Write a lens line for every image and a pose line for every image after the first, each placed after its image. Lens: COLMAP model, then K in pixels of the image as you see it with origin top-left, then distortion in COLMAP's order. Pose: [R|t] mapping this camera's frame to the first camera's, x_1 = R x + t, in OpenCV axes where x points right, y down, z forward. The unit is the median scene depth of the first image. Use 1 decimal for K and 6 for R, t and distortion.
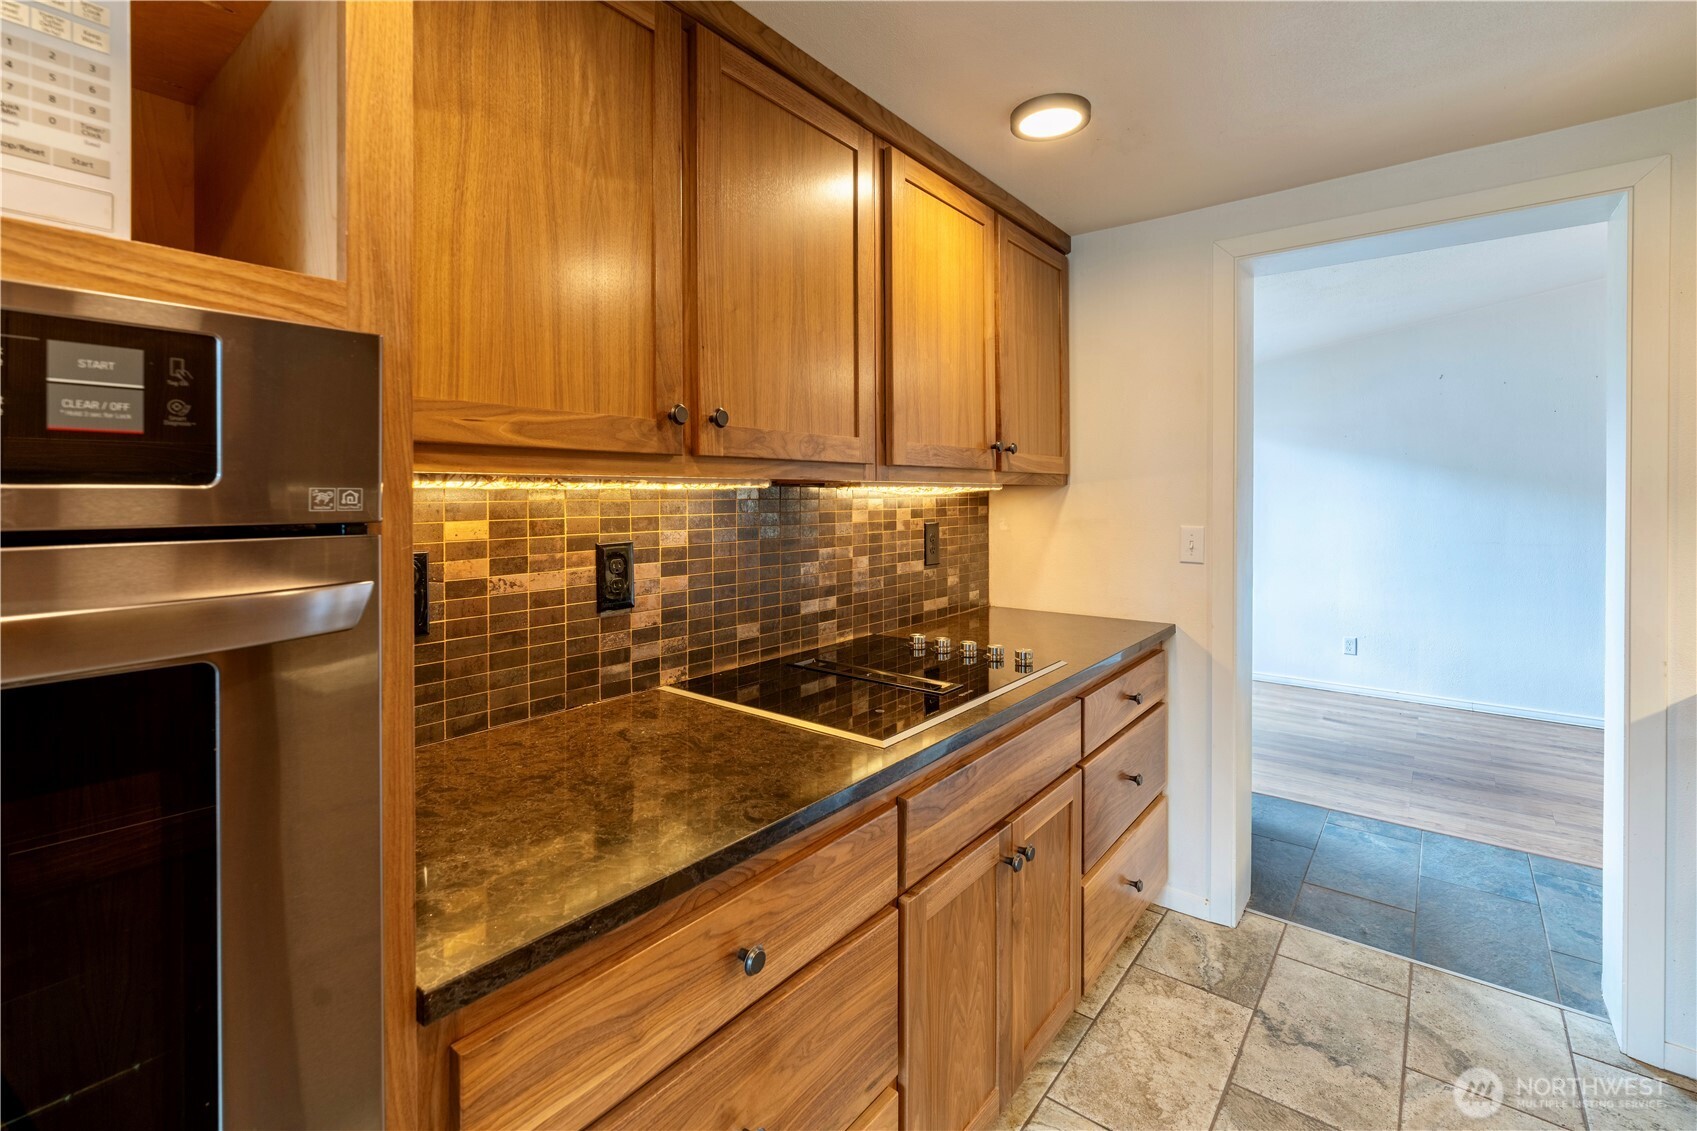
lens RADIAL K [[757.9, 0, 808.0], [0, 757.9, 493.5], [0, 0, 1]] dist [-0.002102, -0.000514]
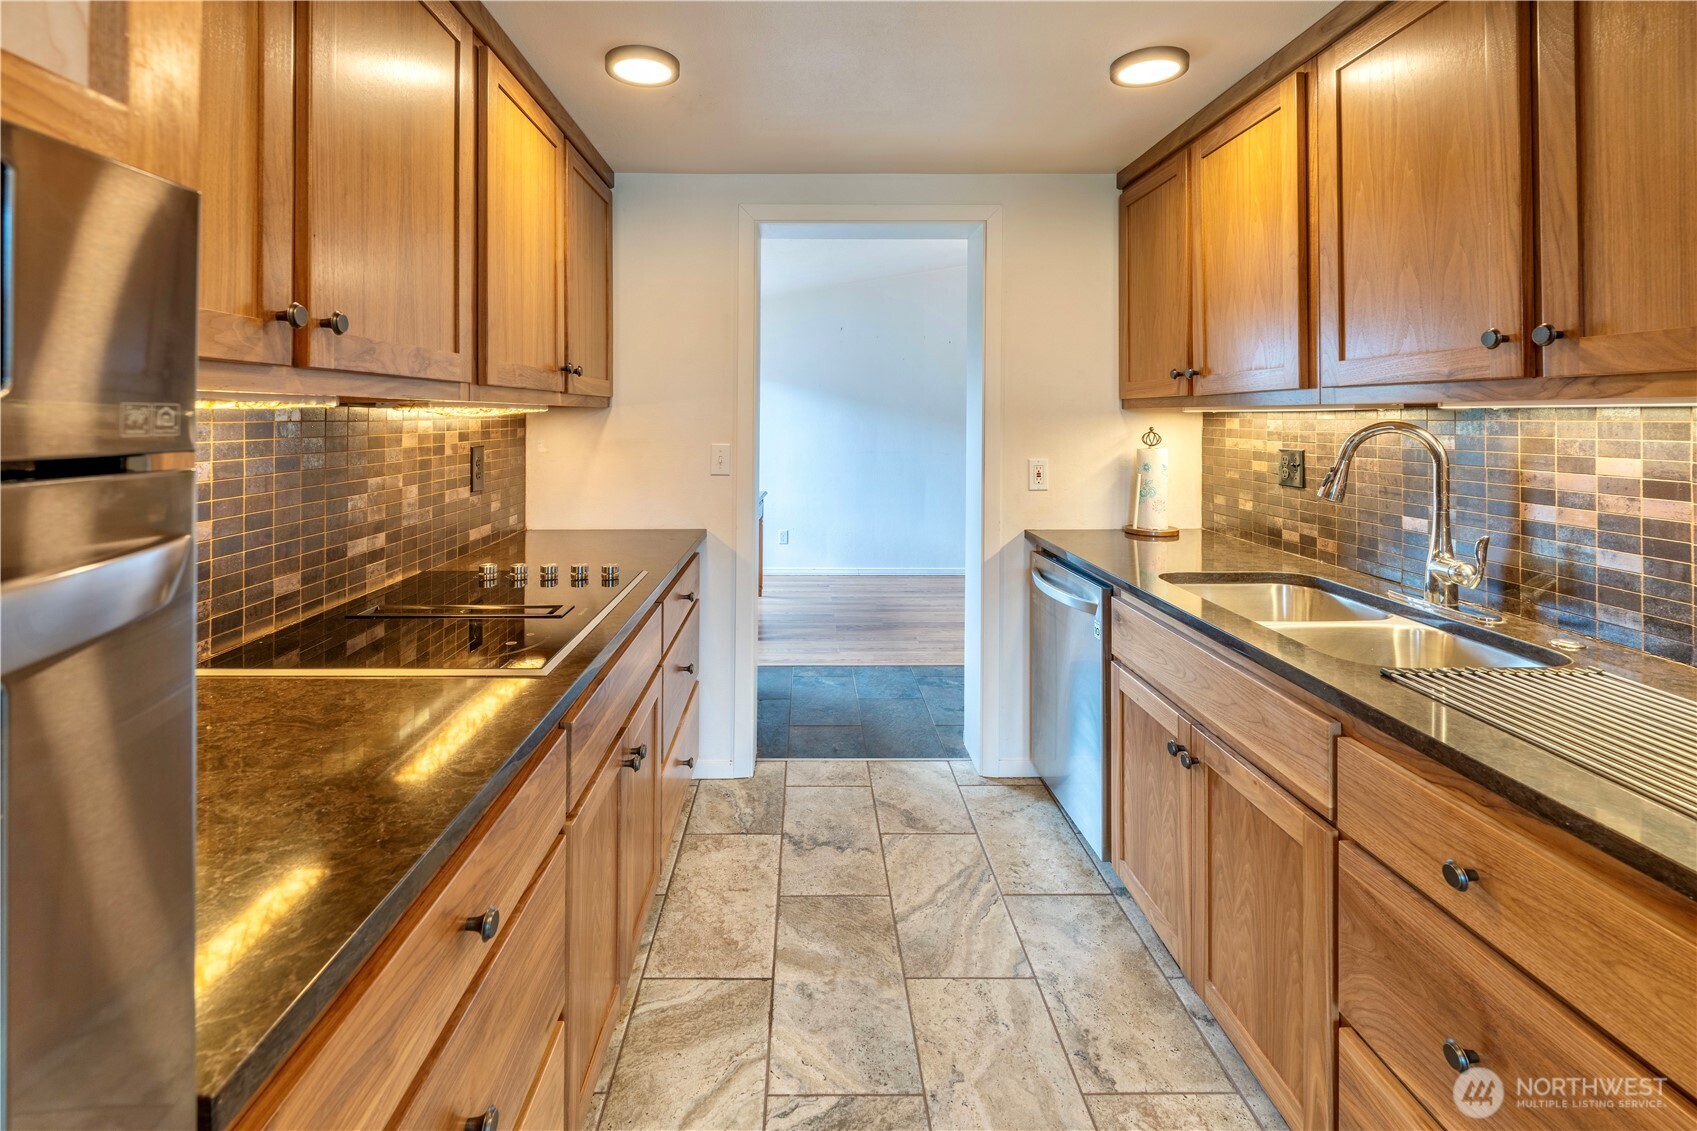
lens RADIAL K [[757.9, 0, 801.8], [0, 757.9, 410.7], [0, 0, 1]] dist [-0.002102, -0.000514]
pose [[0.770661, 0.005740, 0.637220, -0.176374], [-0.001447, 0.999973, -0.007258, 0.001121], [-0.637244, 0.004671, 0.770648, 0.024795]]
